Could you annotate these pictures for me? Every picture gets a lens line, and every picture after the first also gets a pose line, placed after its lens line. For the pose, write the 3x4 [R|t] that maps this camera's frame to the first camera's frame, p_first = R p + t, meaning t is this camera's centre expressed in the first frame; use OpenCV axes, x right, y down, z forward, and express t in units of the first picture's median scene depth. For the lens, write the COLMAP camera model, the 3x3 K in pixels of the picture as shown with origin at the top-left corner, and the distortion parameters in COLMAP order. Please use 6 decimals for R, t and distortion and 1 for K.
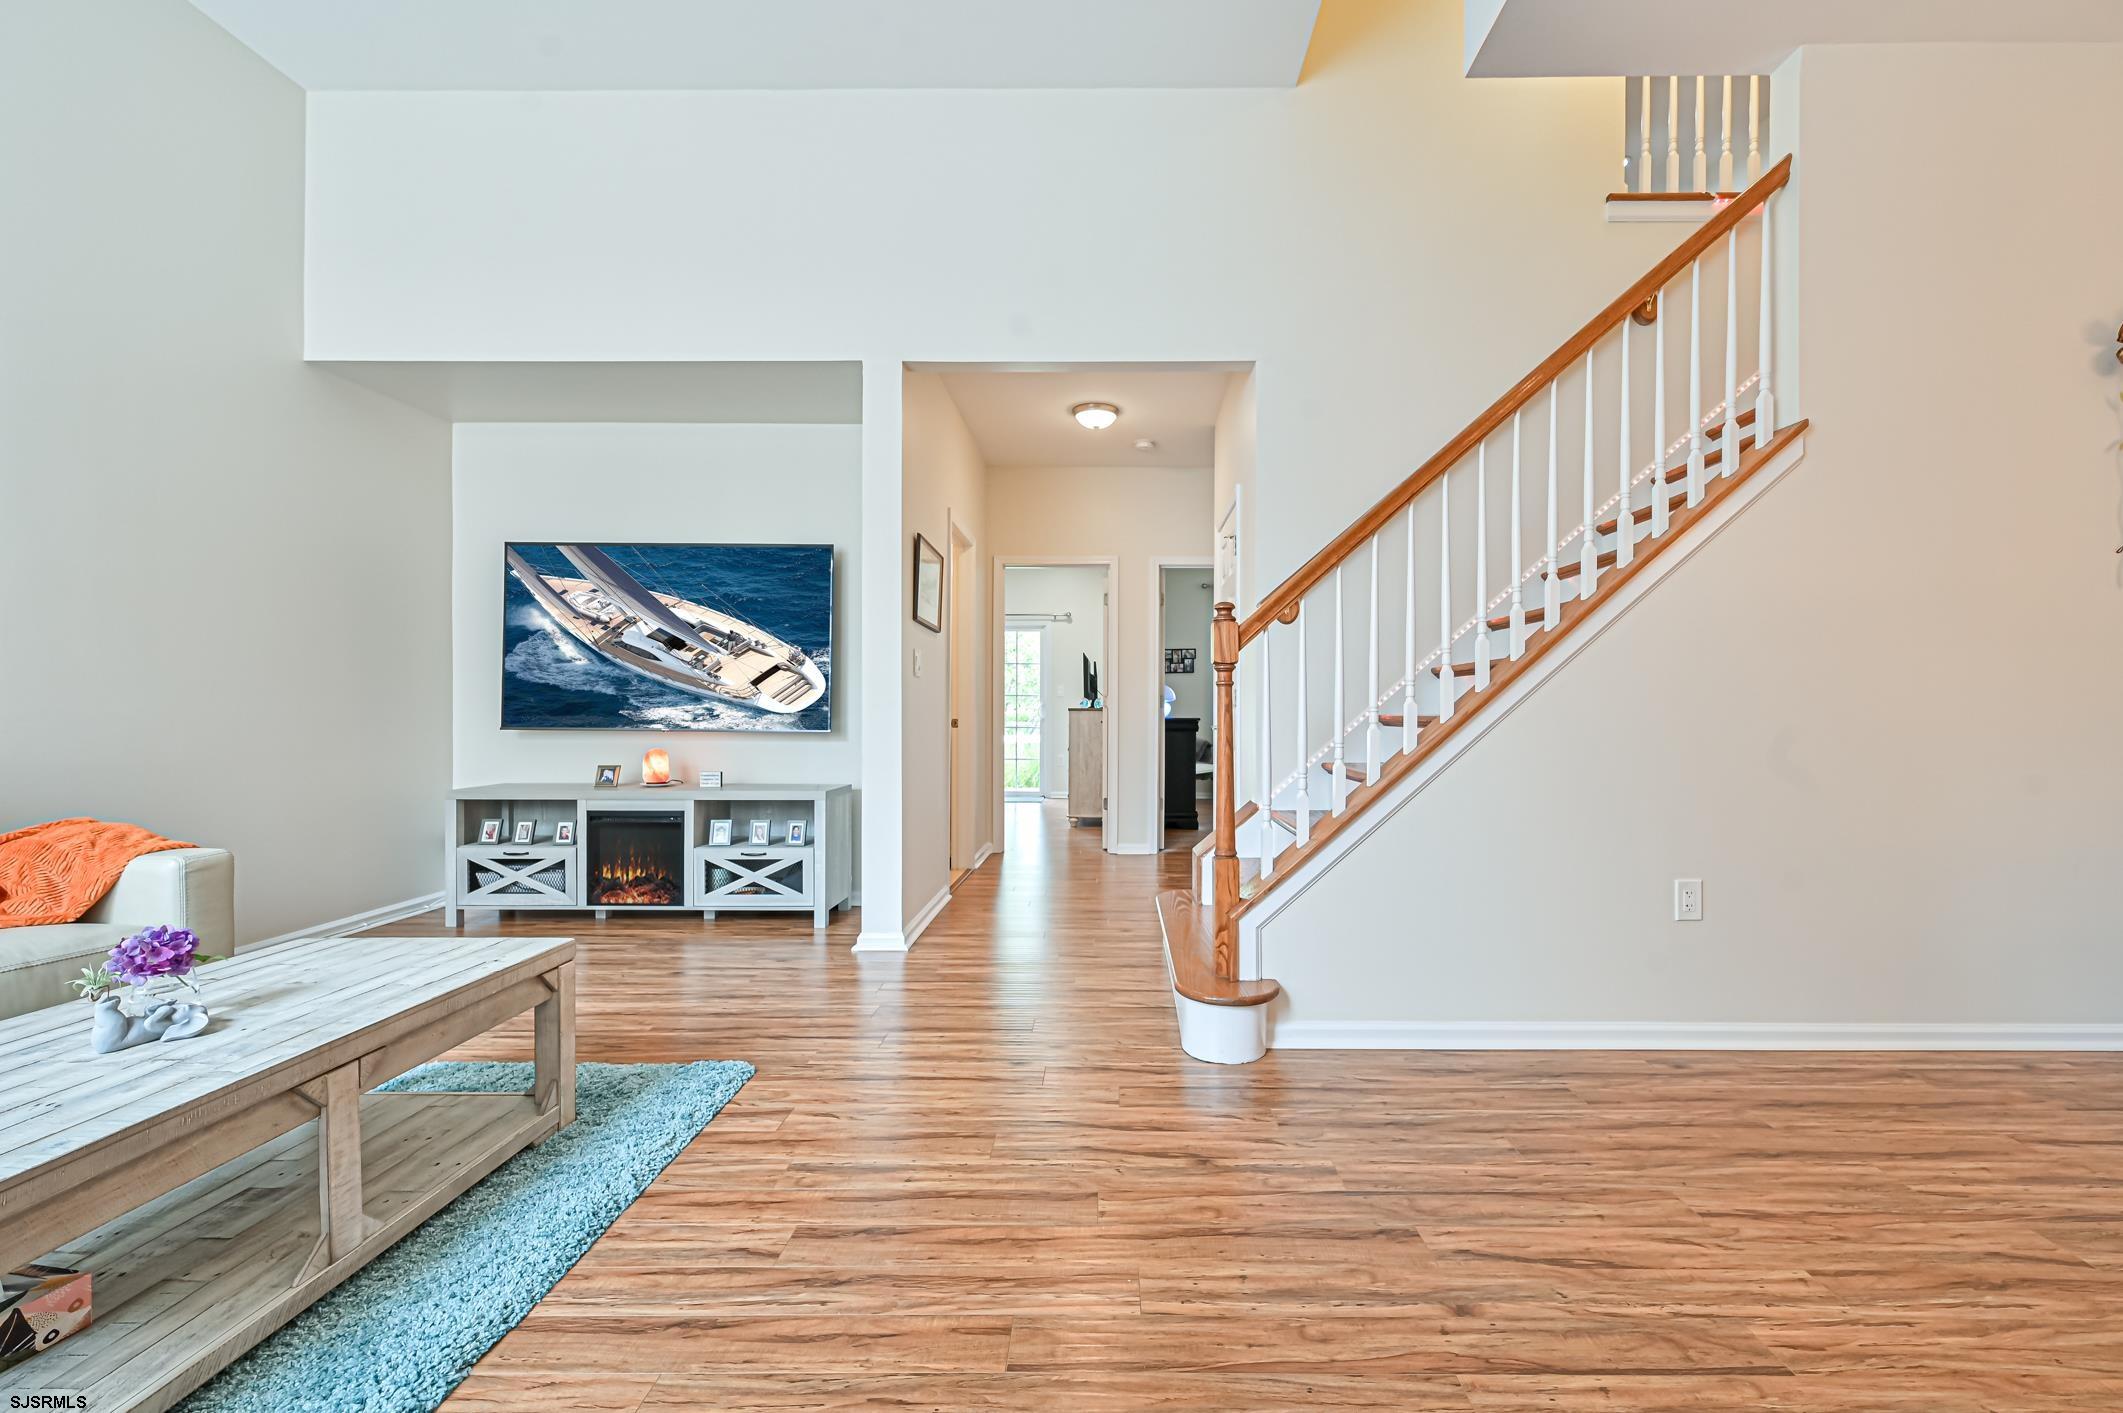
lens RADIAL K [[858.5, 0, 1119.6], [0, 858.5, 708.3], [0, 0, 1]] dist [-0.000290, -0.000206]
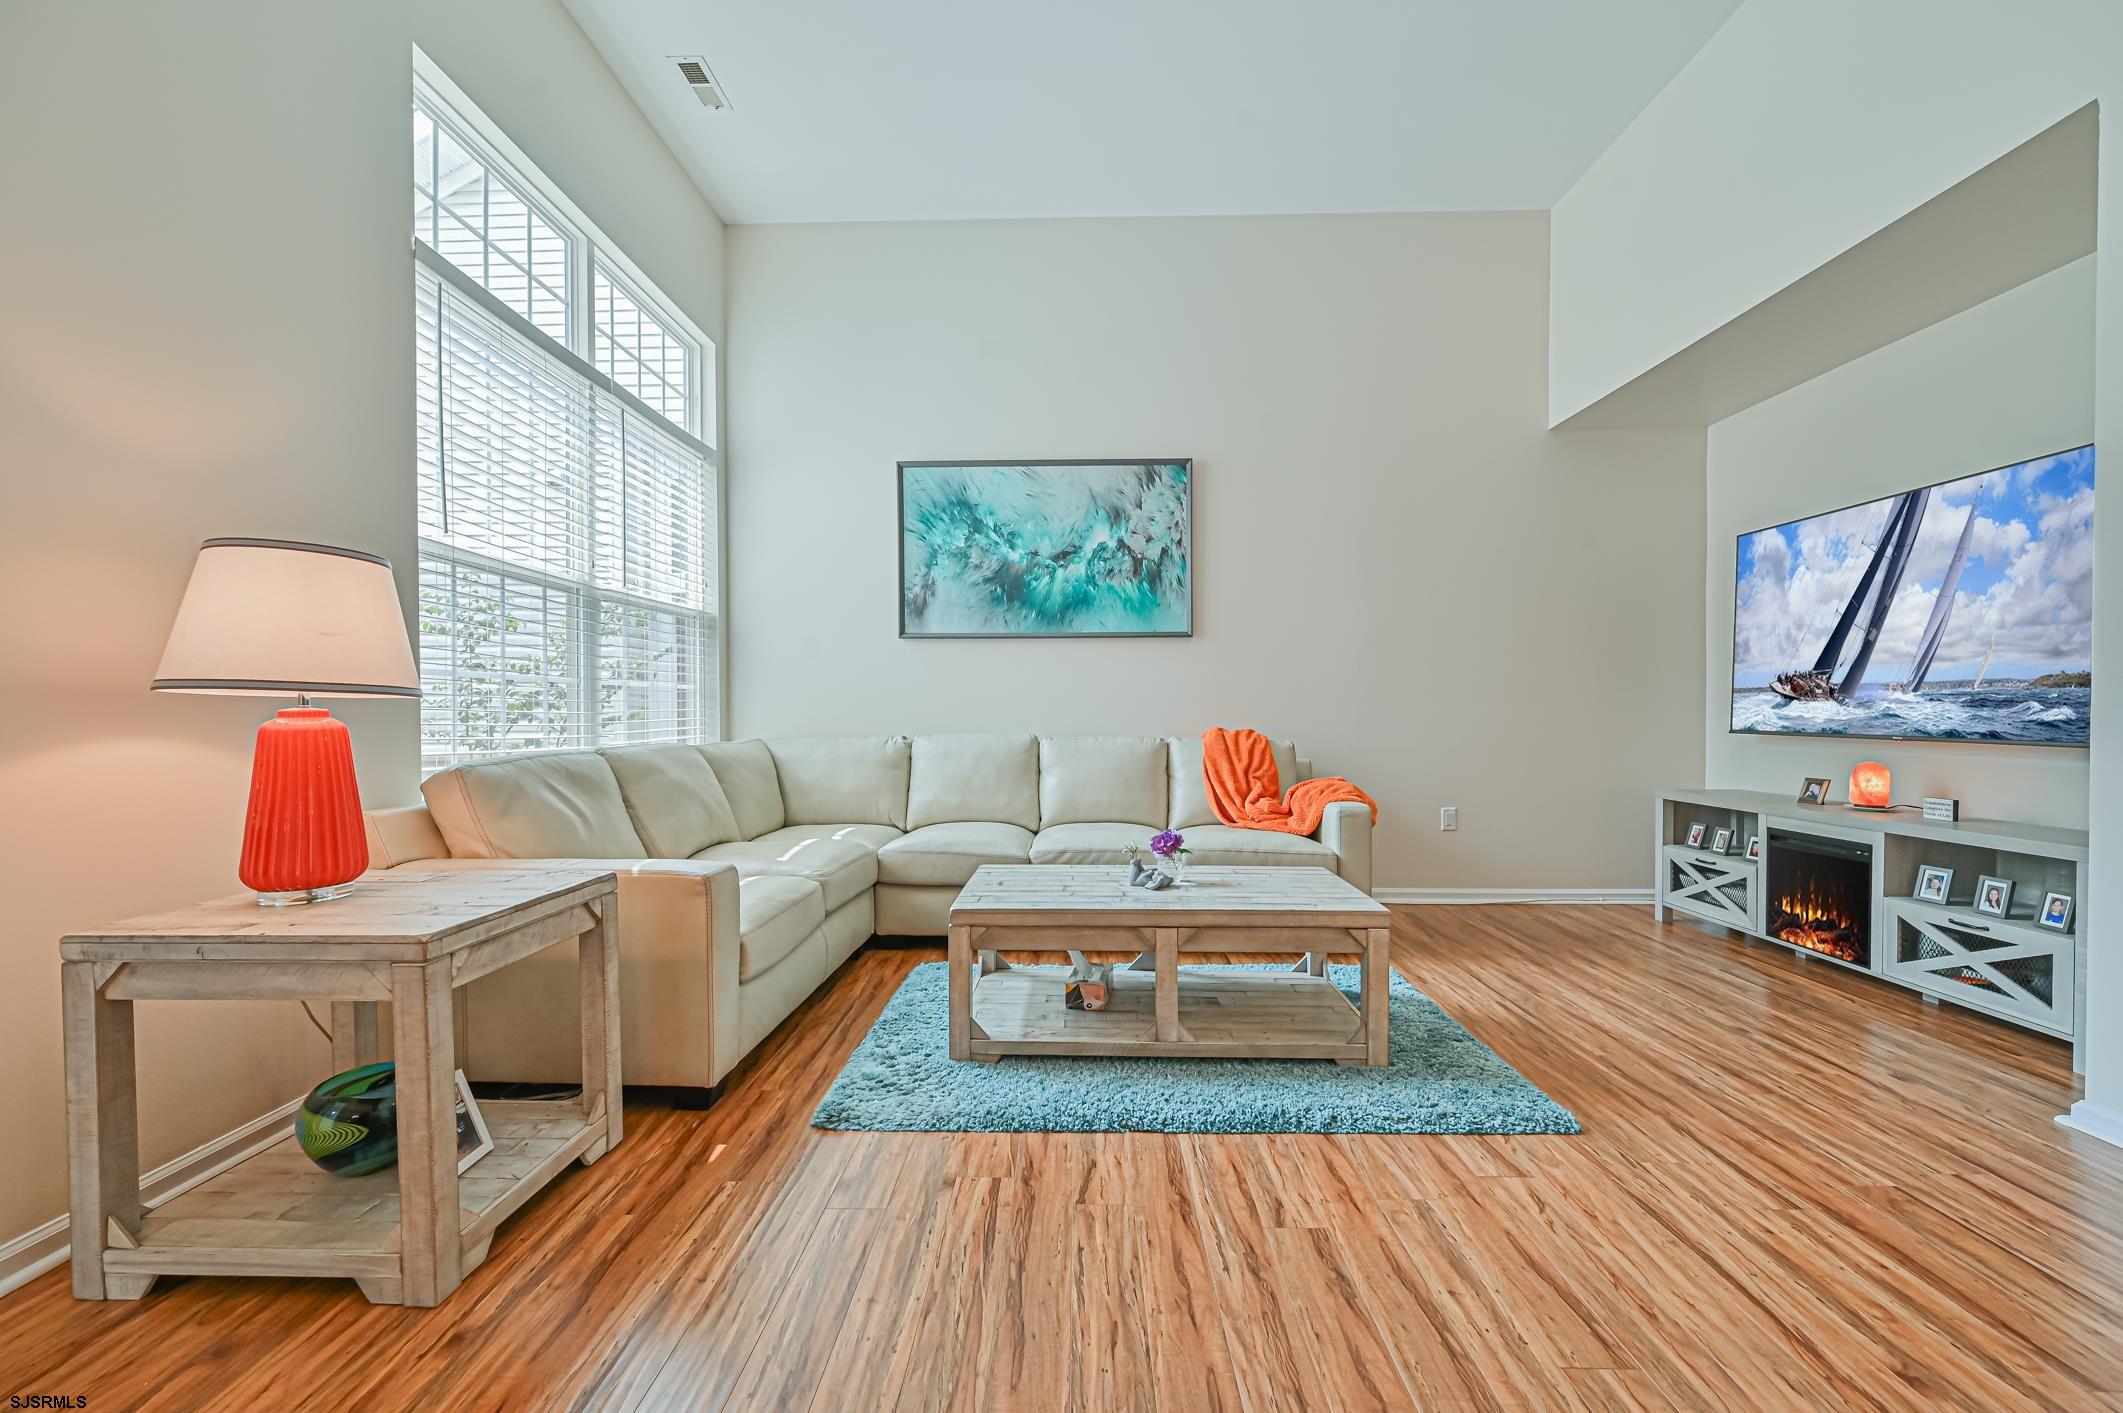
lens RADIAL K [[832.9, 0, 1052.3], [0, 832.9, 720.2], [0, 0, 1]] dist [-0.002331, -0.000475]
pose [[-0.032082, 0.009371, -0.999441, 0.270902], [0.000985, 0.999956, 0.009344, 0.001513], [0.999485, -0.000685, -0.032090, 0.323834]]
